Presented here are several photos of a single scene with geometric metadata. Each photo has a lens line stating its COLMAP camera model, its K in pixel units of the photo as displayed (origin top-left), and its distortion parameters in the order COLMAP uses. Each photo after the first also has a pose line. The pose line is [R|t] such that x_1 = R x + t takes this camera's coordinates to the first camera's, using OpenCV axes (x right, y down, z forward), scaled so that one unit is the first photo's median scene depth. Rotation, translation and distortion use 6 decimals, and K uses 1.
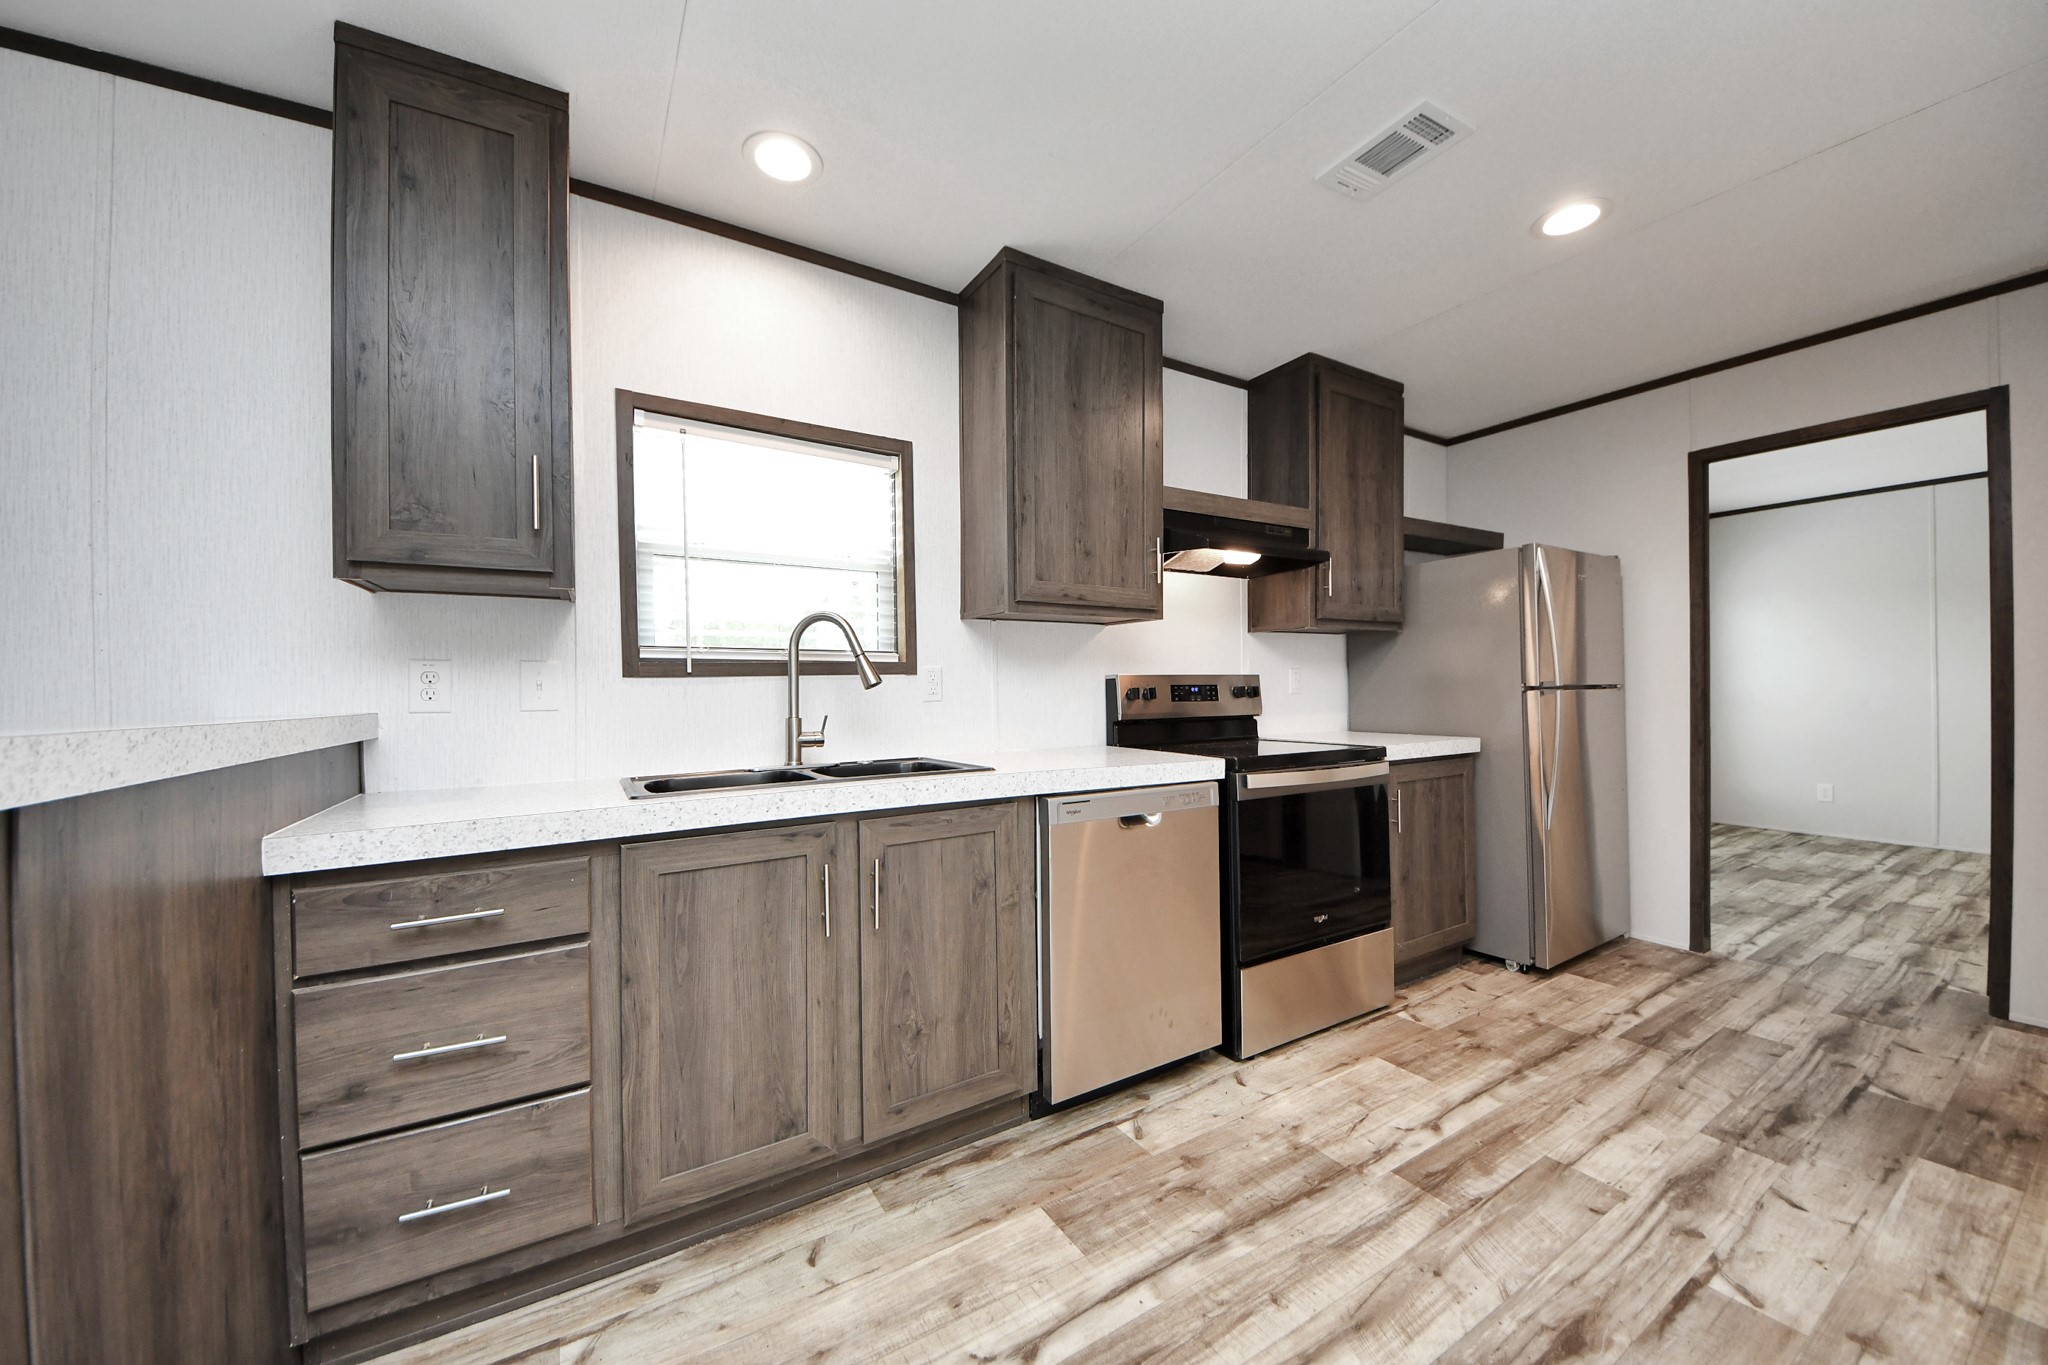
lens RADIAL K [[744.3, 0, 1030.2], [0, 744.3, 681.8], [0, 0, 1]] dist [-0.001984, -0.004904]
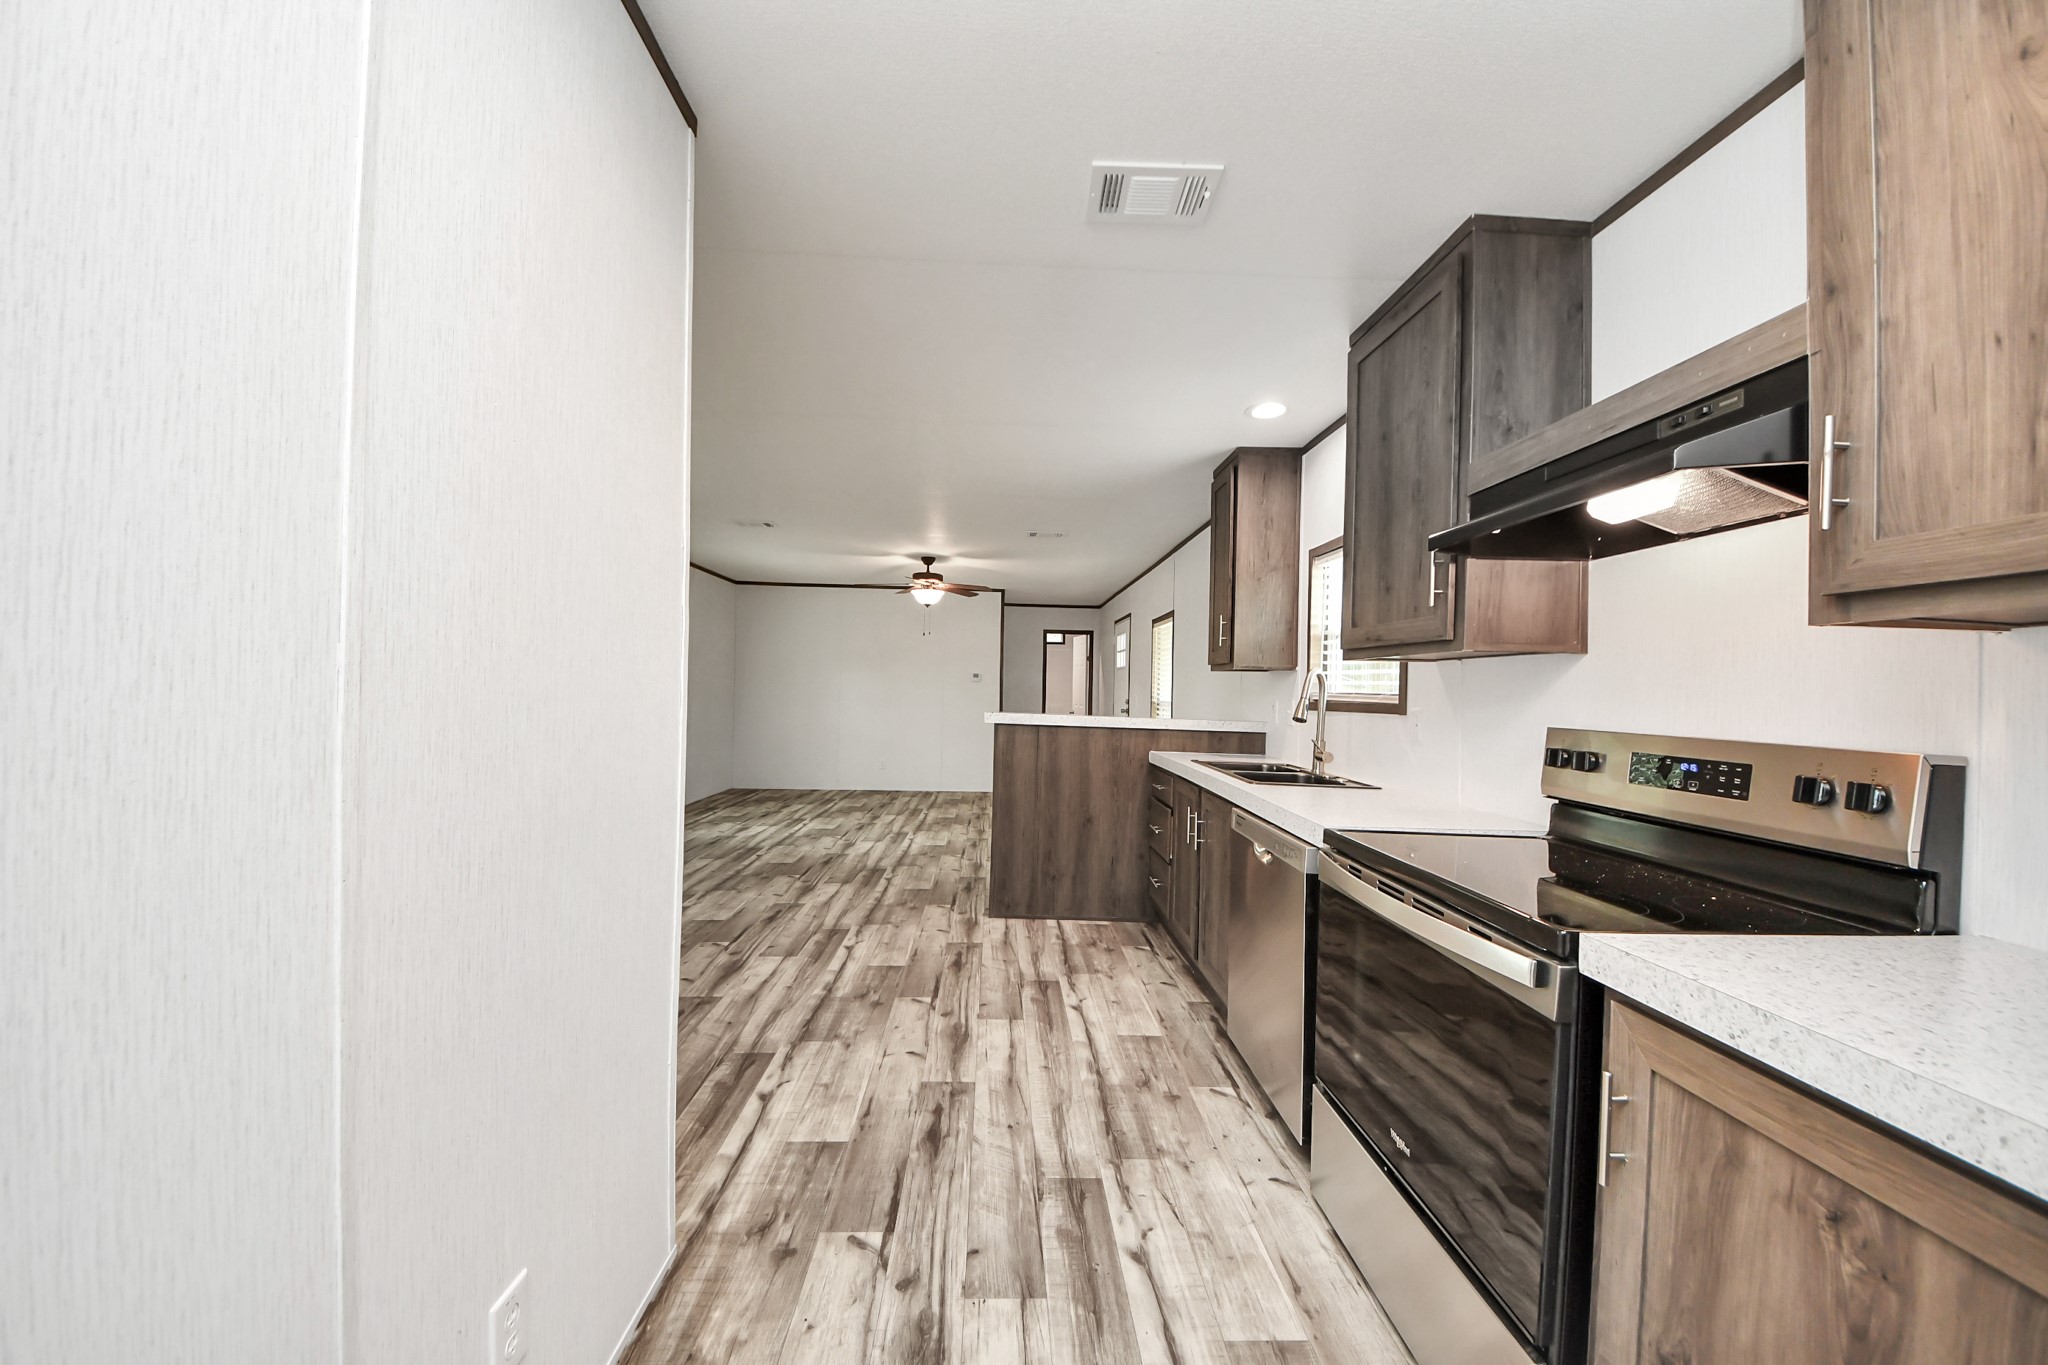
lens RADIAL K [[744.3, 0, 997.9], [0, 744.3, 678.2], [0, 0, 1]] dist [-0.001984, -0.004904]
pose [[-0.524275, -0.015615, -0.851406, 1.572968], [-0.020968, 0.999765, -0.005424, -0.065668], [0.851291, 0.015008, -0.524480, 1.497049]]
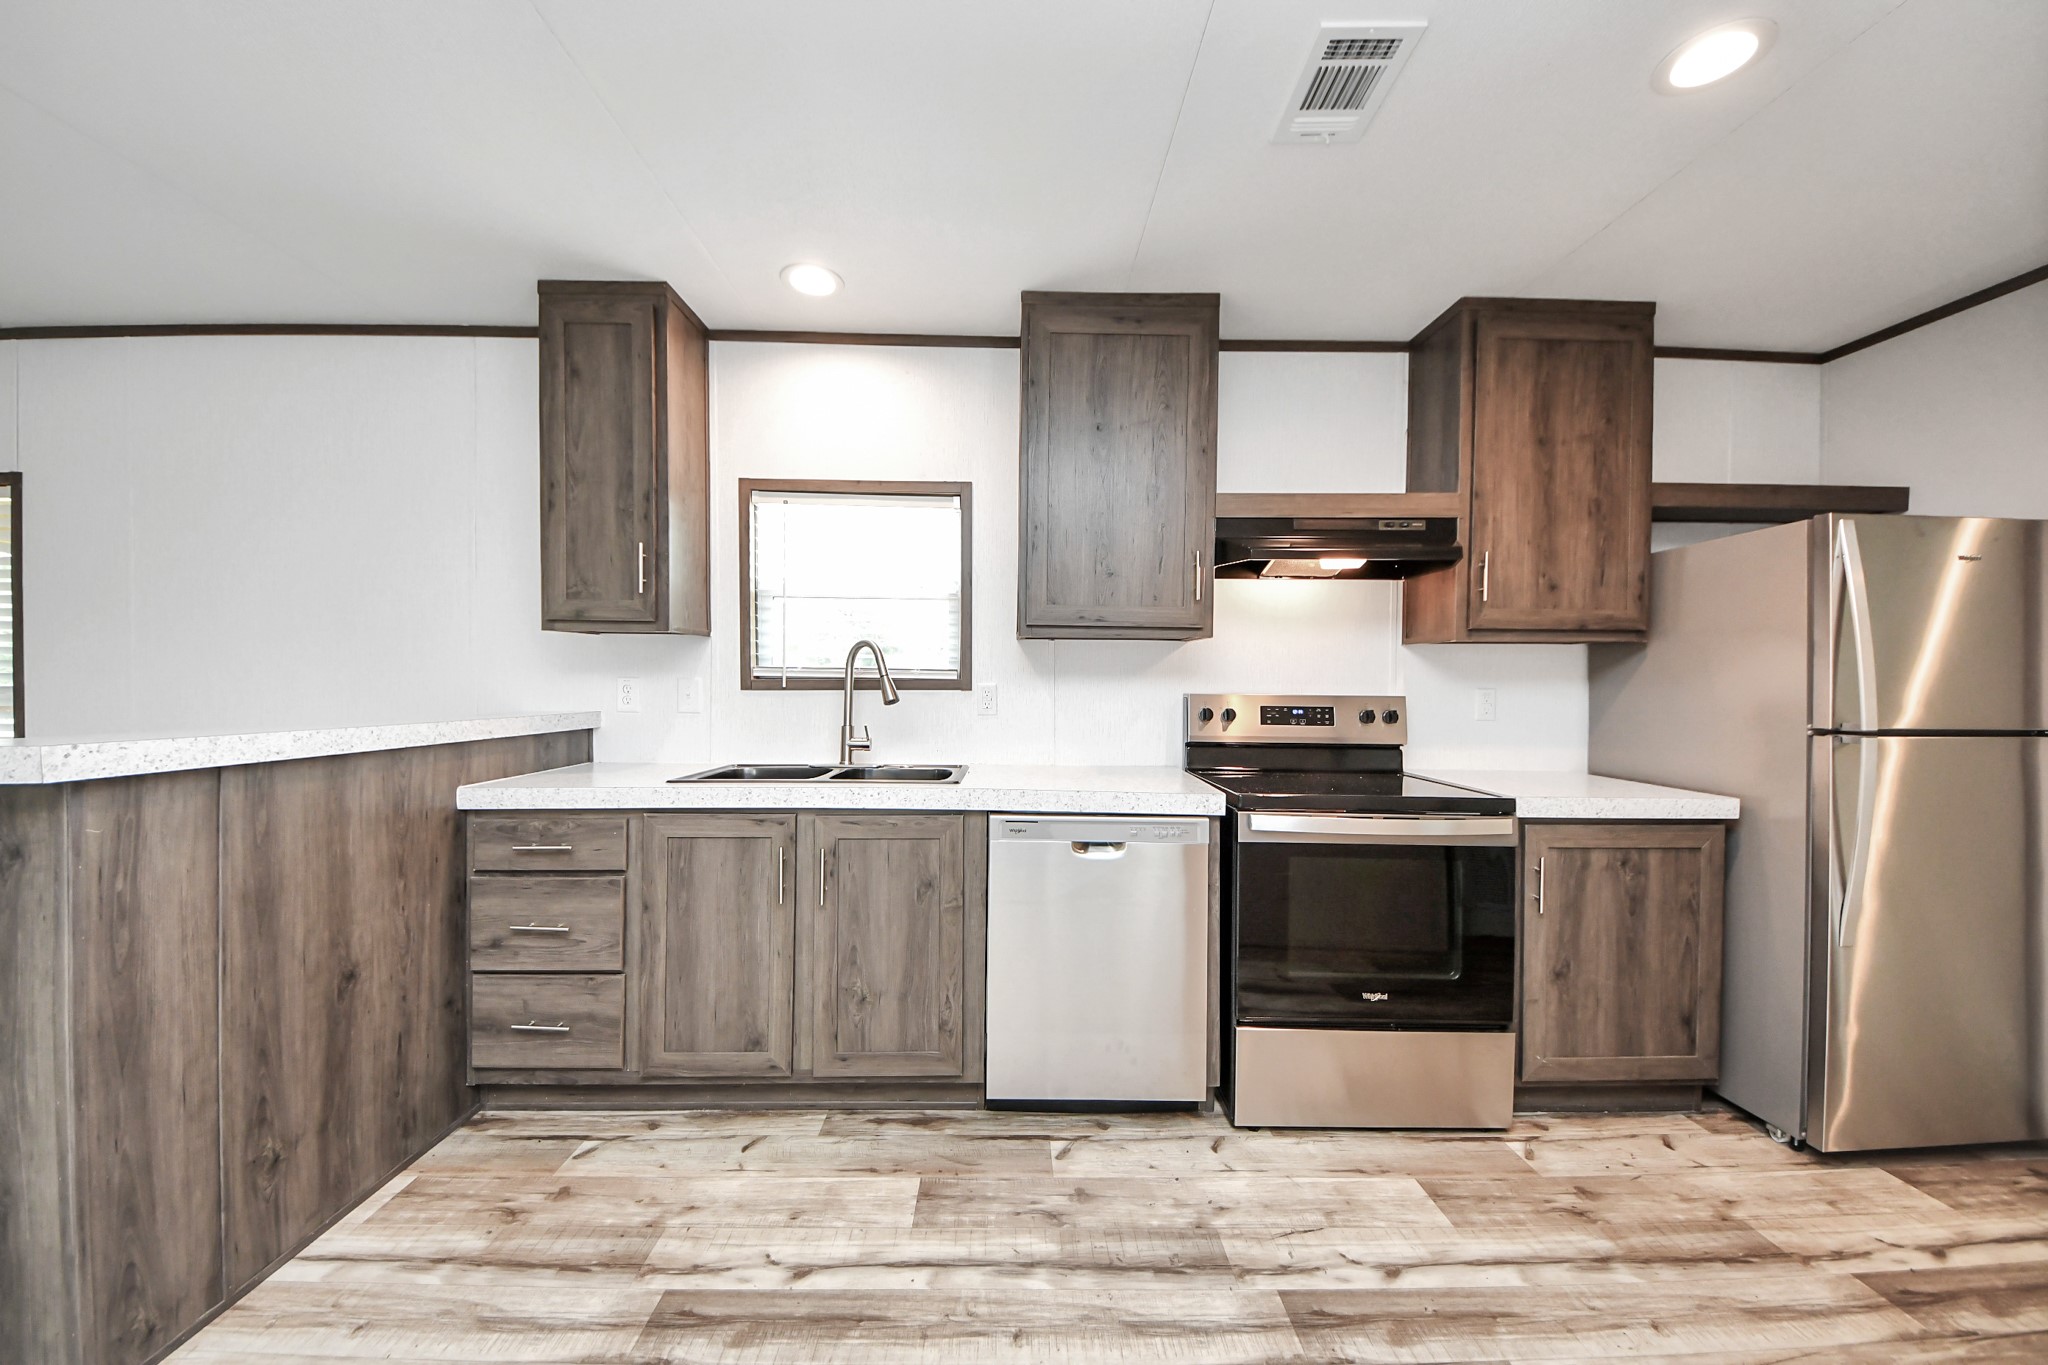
lens RADIAL K [[744.3, 0, 1031.6], [0, 744.3, 680.0], [0, 0, 1]] dist [-0.001984, -0.004904]
pose [[0.861479, 0.022283, -0.507305, 0.692366], [-0.016031, 0.999732, 0.016690, -0.064459], [0.507541, -0.006246, 0.861605, 0.119025]]
